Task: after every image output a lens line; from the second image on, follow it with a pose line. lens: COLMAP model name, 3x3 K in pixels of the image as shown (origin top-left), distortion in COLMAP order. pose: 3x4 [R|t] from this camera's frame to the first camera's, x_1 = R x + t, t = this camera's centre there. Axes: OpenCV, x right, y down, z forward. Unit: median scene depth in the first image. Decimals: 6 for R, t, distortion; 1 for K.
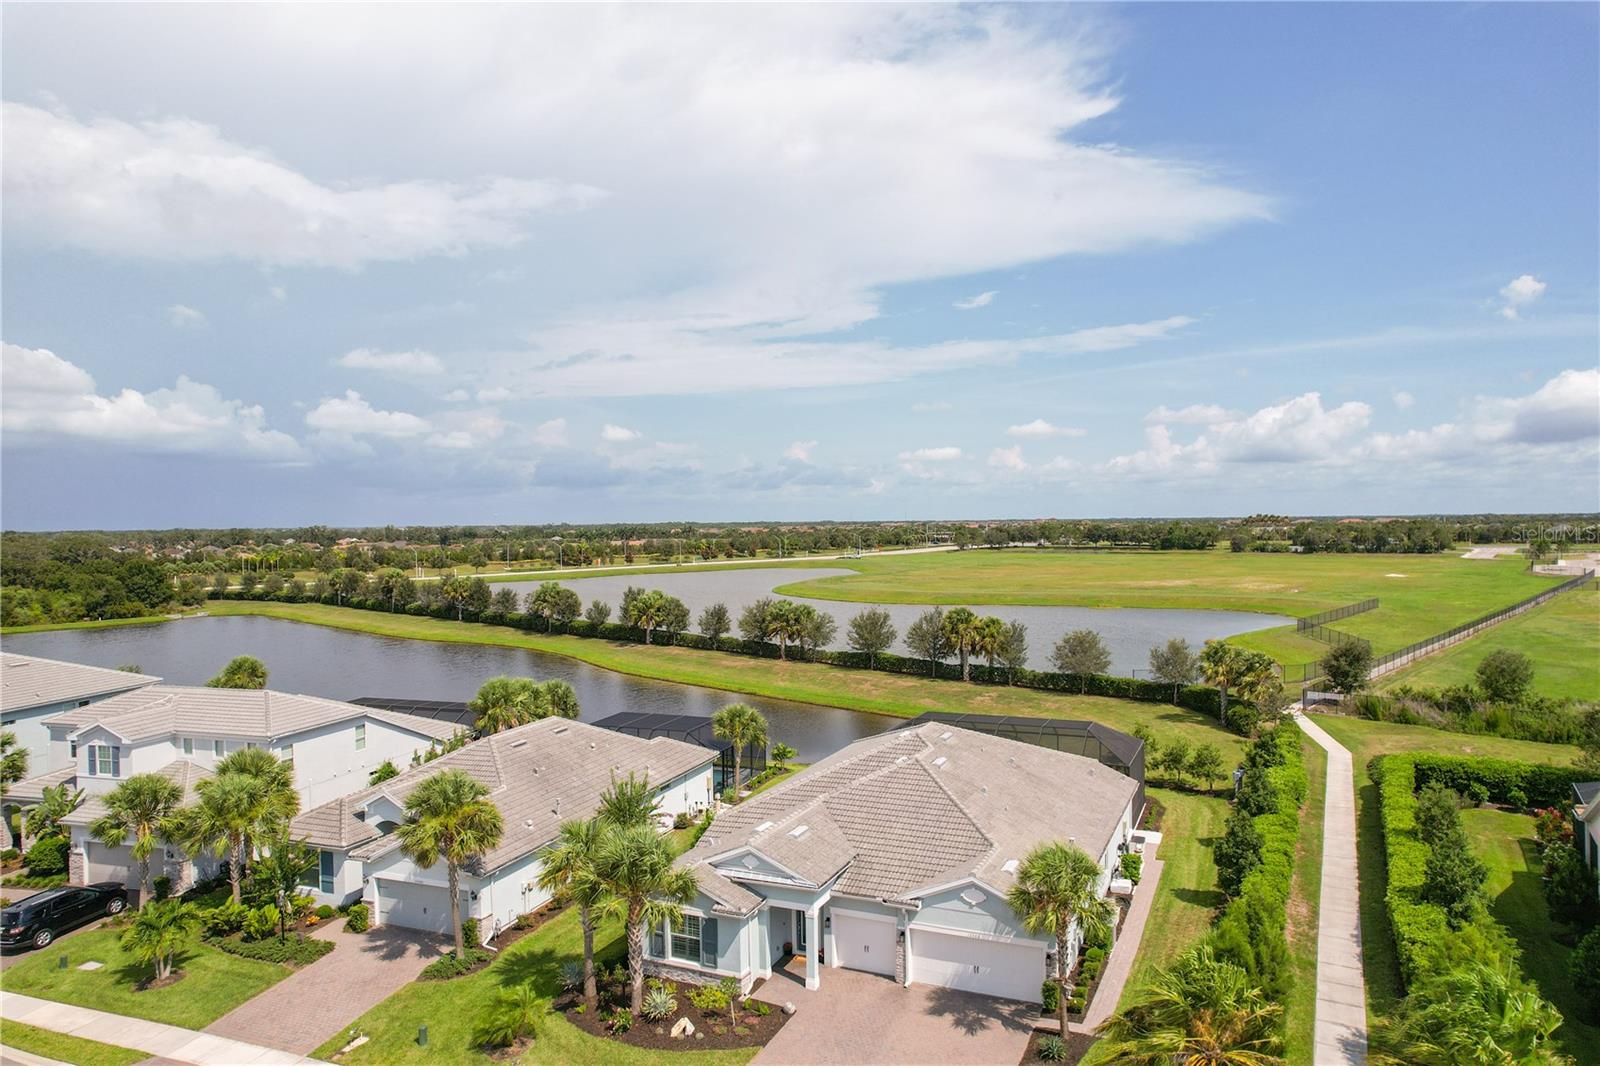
lens RADIAL K [[1027.4, 0, 809.4], [0, 1027.4, 532.4], [0, 0, 1]] dist [-0.069131, 0.058378]
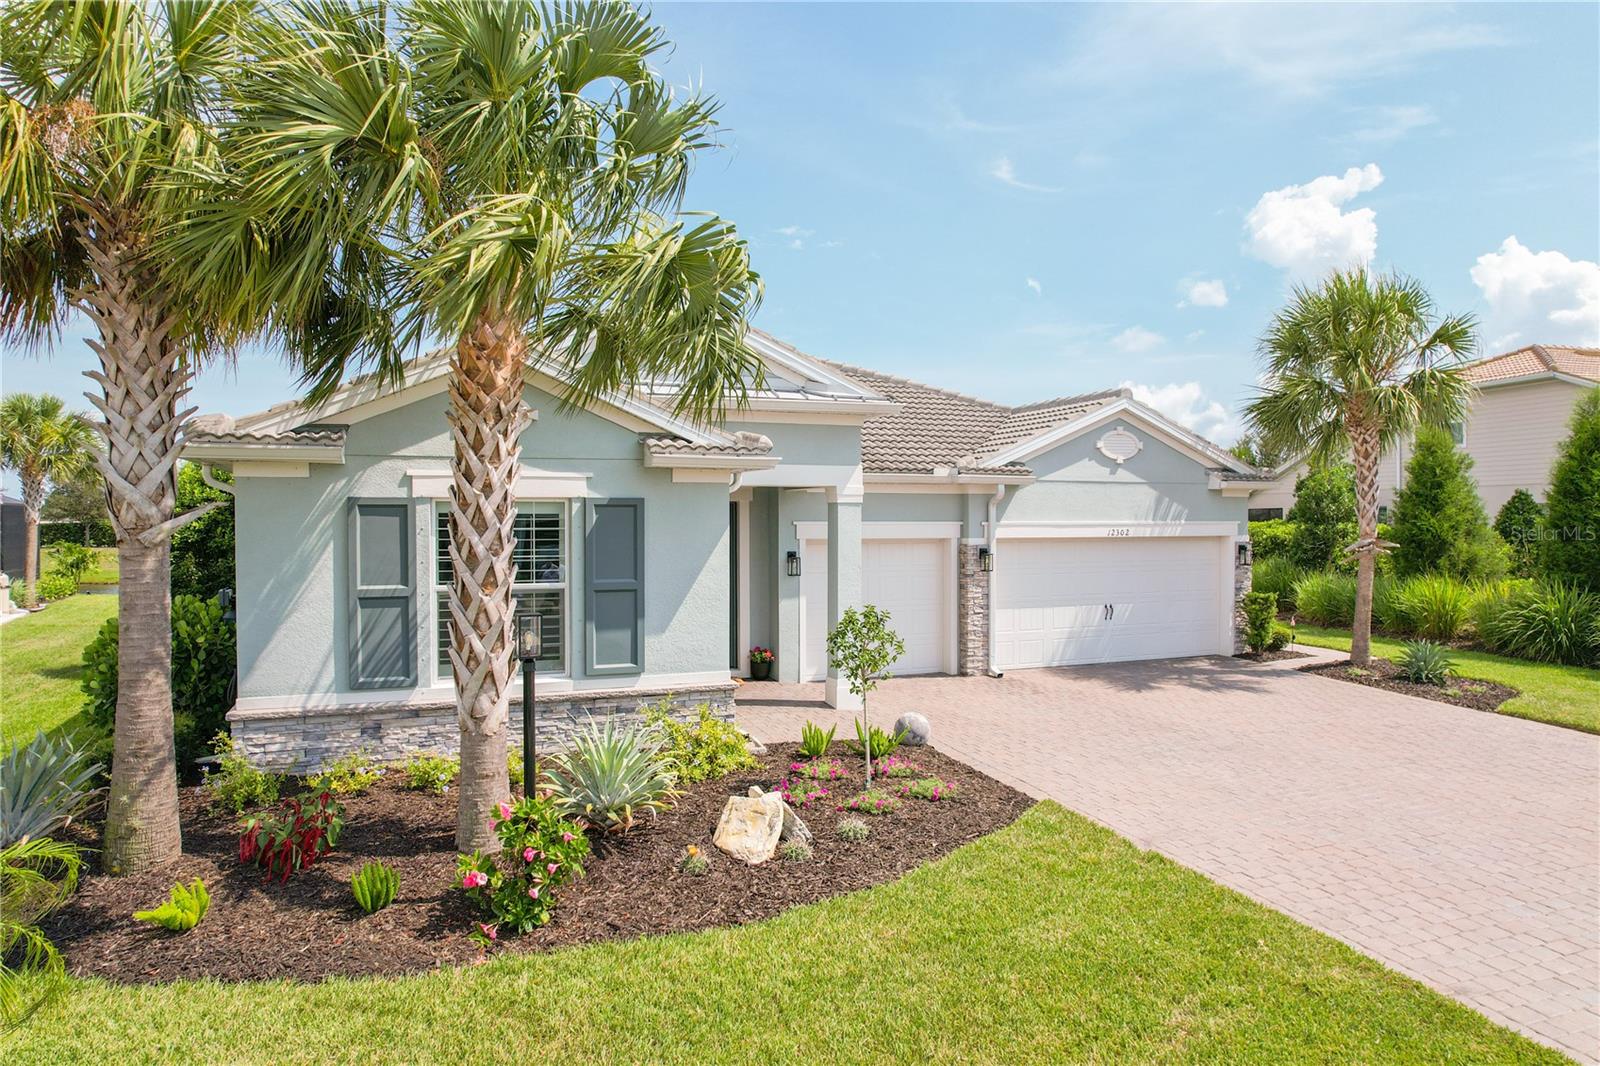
lens RADIAL K [[1027.4, 0, 800.4], [0, 1027.4, 534.0], [0, 0, 1]] dist [-0.069131, 0.058378]
pose [[0.686312, 0.003988, 0.727296, -0.089164], [0.001907, 0.999972, -0.007283, 0.129118], [-0.727304, 0.006385, 0.686285, 0.252991]]
